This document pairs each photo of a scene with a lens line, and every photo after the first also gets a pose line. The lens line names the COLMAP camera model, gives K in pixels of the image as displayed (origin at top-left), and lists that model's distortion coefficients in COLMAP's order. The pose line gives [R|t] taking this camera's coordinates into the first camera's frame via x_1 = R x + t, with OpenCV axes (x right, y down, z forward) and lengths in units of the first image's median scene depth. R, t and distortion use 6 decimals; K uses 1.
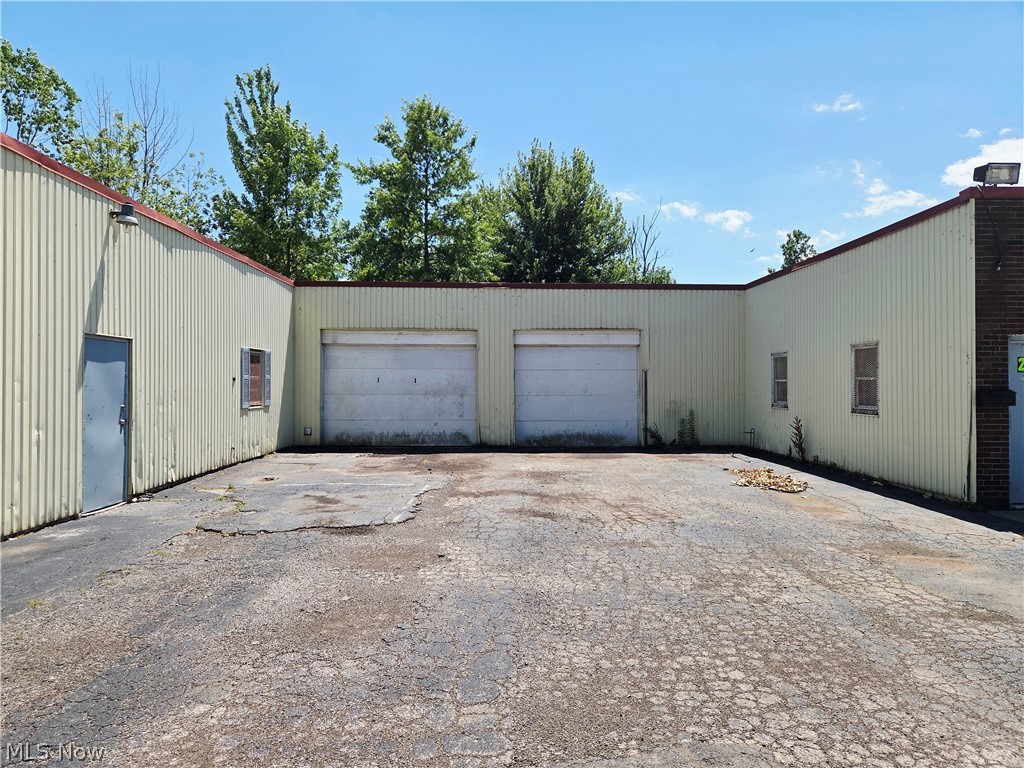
lens RADIAL K [[686.5, 0, 513.6], [0, 686.5, 378.1], [0, 0, 1]] dist [0.039542, -0.001037]
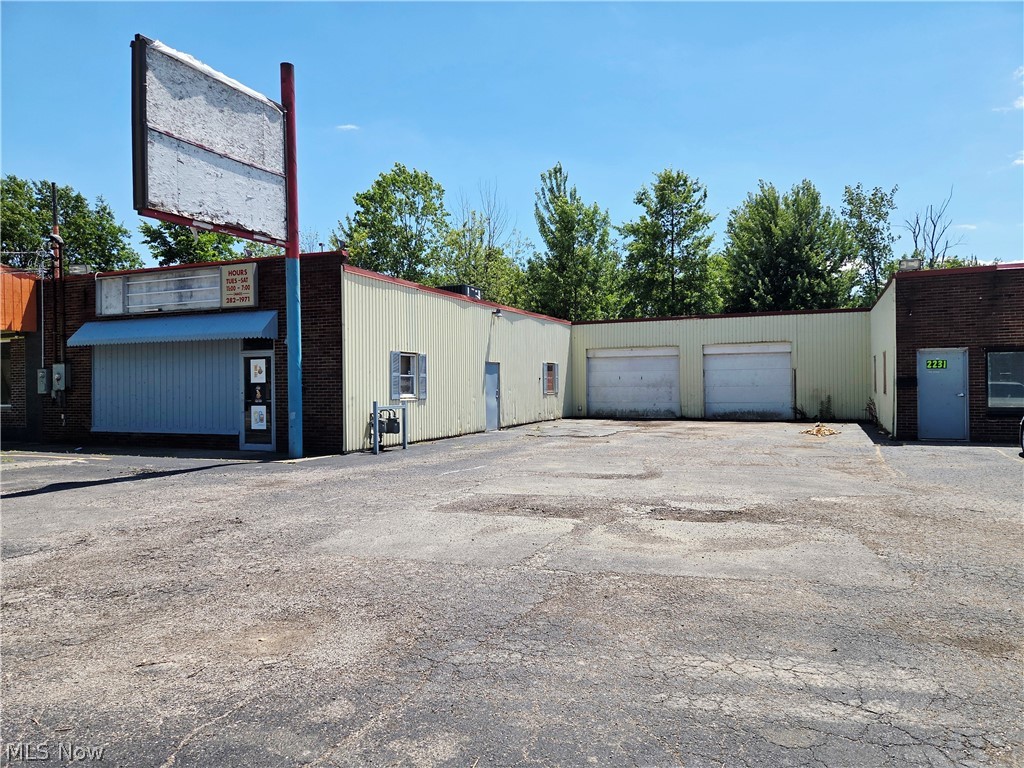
lens RADIAL K [[686.5, 0, 513.6], [0, 686.5, 378.1], [0, 0, 1]] dist [0.039542, -0.001037]
pose [[0.908638, -0.015987, -0.417279, 0.263925], [0.016829, 0.999857, -0.001660, 0.001353], [0.417246, -0.005514, 0.908777, -0.620319]]
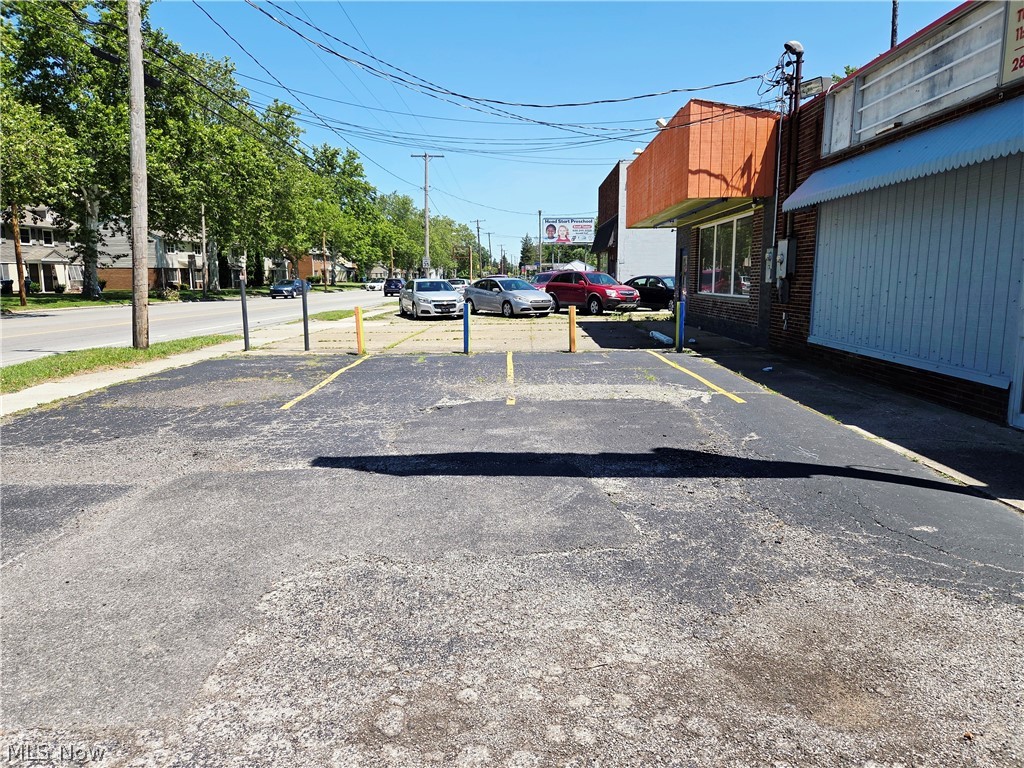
lens RADIAL K [[686.5, 0, 513.6], [0, 686.5, 378.1], [0, 0, 1]] dist [0.039542, -0.001037]
pose [[-0.045677, 0.145221, -0.988344, -0.055018], [0.013646, 0.989375, 0.144741, 0.001165], [0.998863, -0.006876, -0.047173, -0.189435]]
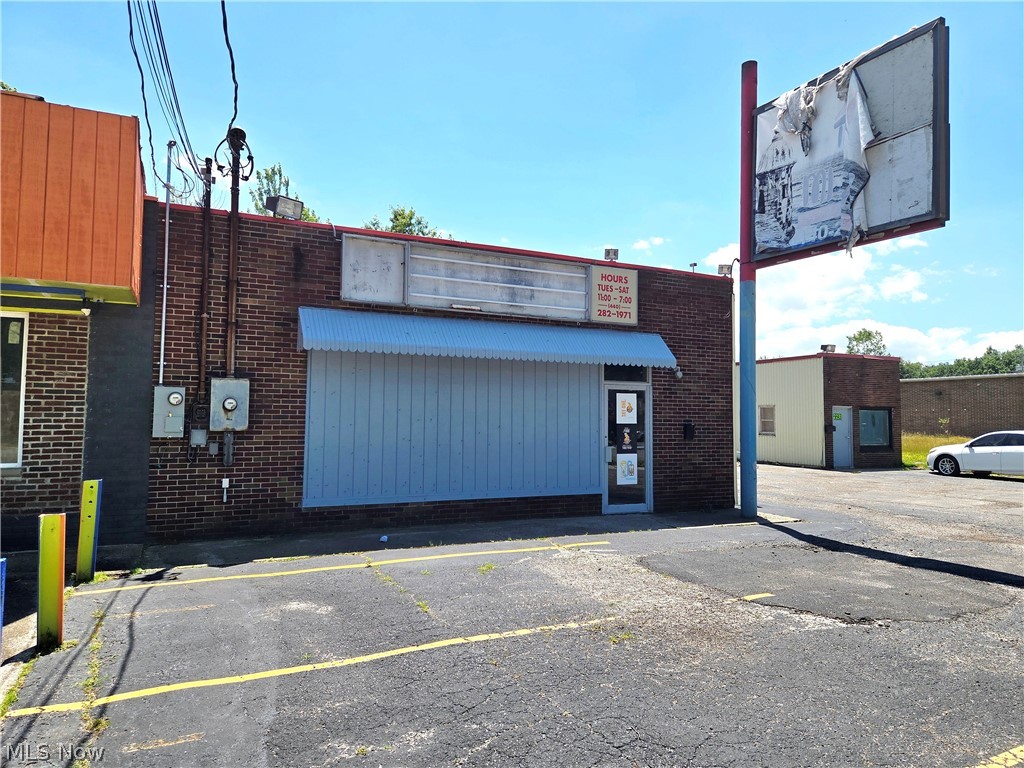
lens RADIAL K [[686.5, 0, 513.6], [0, 686.5, 378.1], [0, 0, 1]] dist [0.039542, -0.001037]
pose [[0.909177, 0.030793, 0.415269, -0.846887], [-0.010602, 0.998651, -0.050840, -0.009593], [-0.416274, 0.041820, 0.908277, -0.520950]]
